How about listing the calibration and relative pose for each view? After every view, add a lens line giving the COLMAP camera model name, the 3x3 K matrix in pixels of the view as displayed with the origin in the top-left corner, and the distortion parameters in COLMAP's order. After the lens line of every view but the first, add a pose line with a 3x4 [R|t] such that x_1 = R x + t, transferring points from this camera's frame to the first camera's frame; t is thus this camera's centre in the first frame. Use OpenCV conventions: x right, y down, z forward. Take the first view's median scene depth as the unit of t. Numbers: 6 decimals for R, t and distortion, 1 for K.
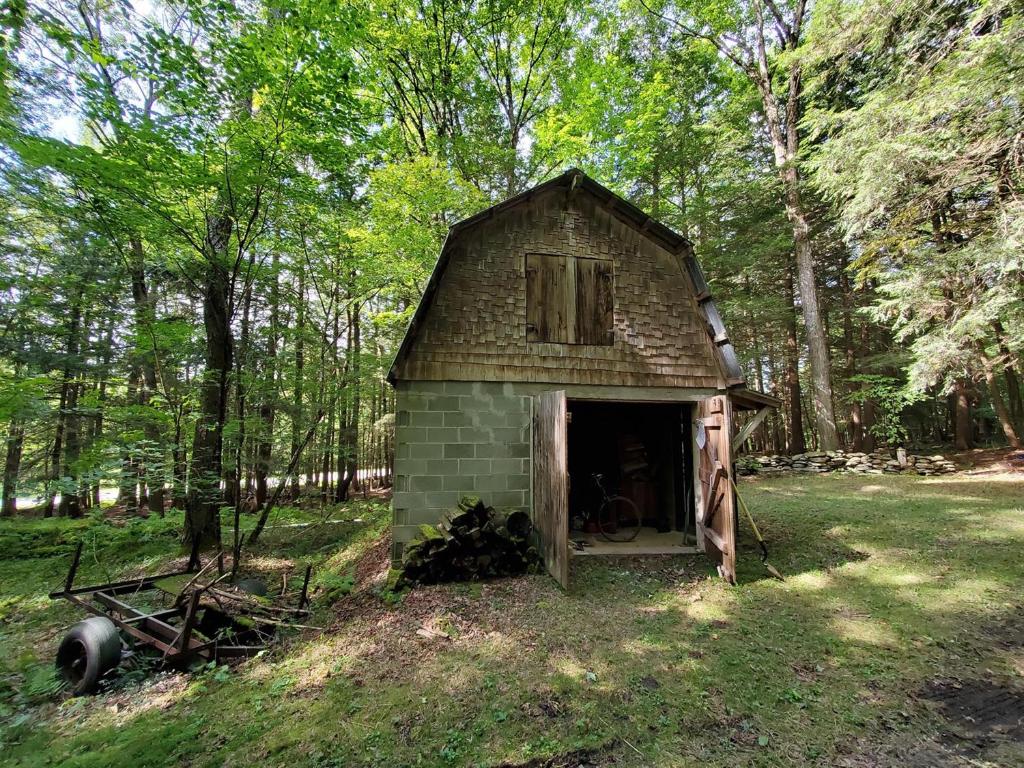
lens RADIAL K [[431.5, 0, 524.5], [0, 431.5, 385.3], [0, 0, 1]] dist [0.000738, 0.000326]
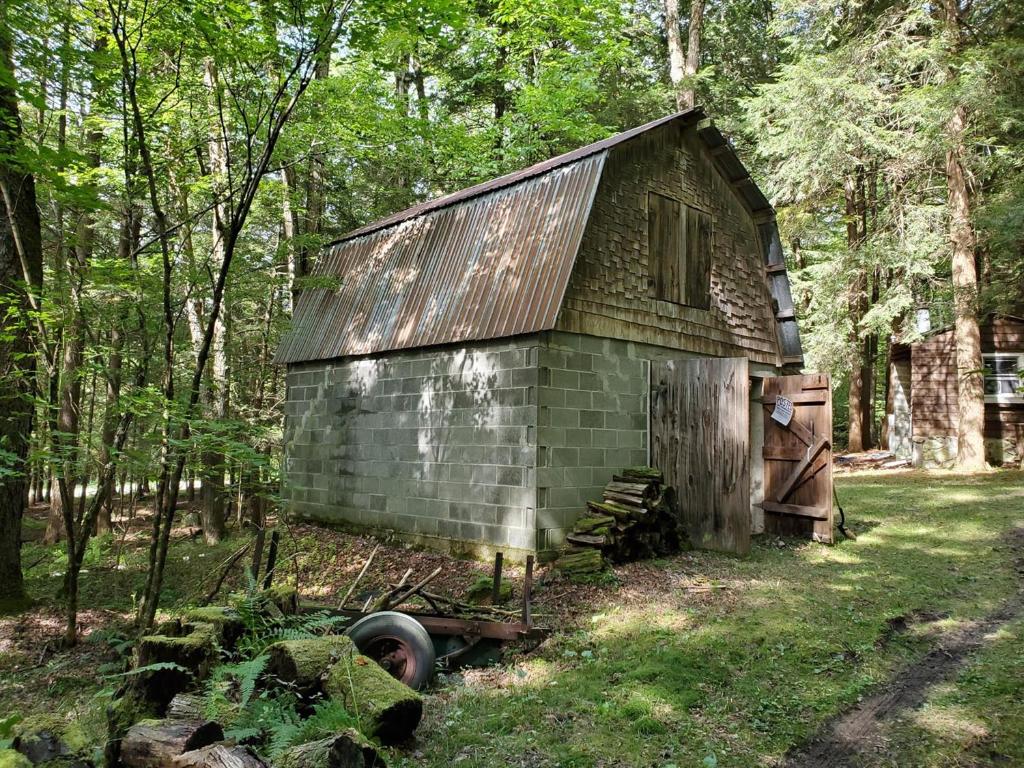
lens RADIAL K [[793.4, 0, 524.0], [0, 793.4, 386.0], [0, 0, 1]] dist [0.013701, -0.001553]
pose [[0.846705, 0.054283, 0.529286, -1.014709], [-0.077845, 0.996716, 0.022308, 0.059471], [-0.526337, -0.060091, 0.848150, -0.218494]]
